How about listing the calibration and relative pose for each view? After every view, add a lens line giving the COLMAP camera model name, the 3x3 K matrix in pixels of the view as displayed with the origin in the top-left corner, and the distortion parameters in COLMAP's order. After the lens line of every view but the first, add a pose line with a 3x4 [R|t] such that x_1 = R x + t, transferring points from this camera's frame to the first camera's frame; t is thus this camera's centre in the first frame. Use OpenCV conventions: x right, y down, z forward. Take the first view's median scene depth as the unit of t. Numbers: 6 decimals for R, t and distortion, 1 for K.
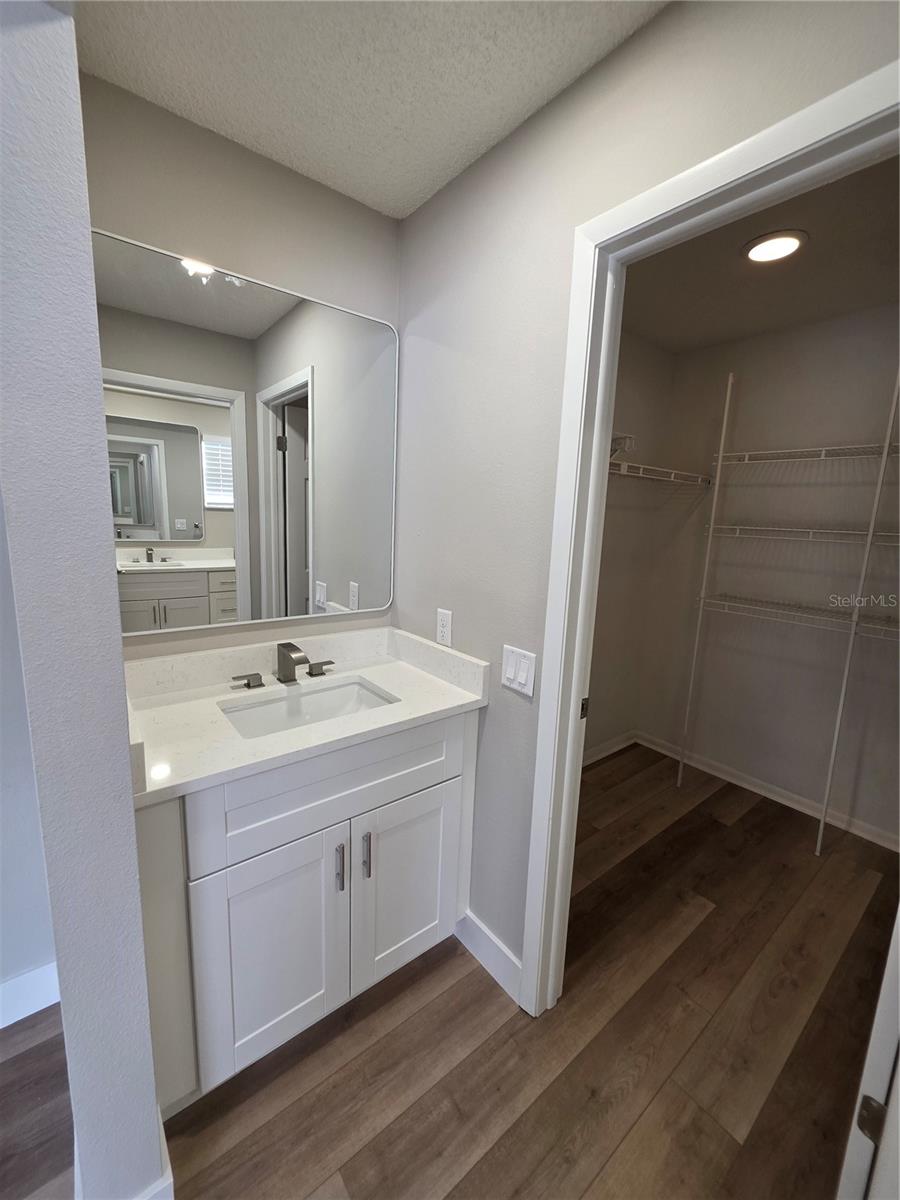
lens RADIAL K [[484.3, 0, 449.4], [0, 484.3, 598.1], [0, 0, 1]] dist [-0.000988, -0.000064]
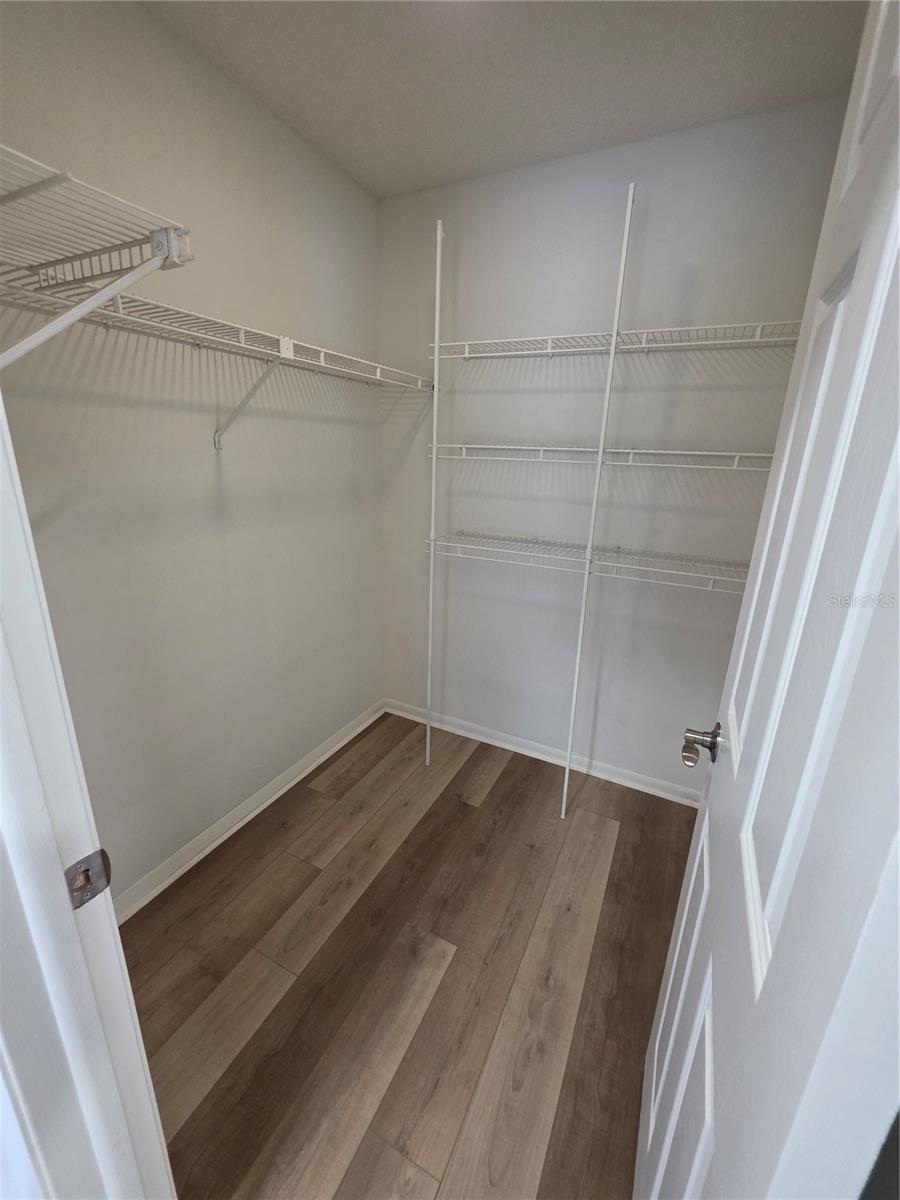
lens RADIAL K [[479.0, 0, 450.0], [0, 479.0, 600.0], [0, 0, 1]] dist [0.001139, 0.000074]
pose [[0.908990, -0.134716, 0.394448, 0.249432], [0.075348, 0.983848, 0.162378, -0.031382], [-0.409951, -0.117879, 0.904458, 0.299220]]
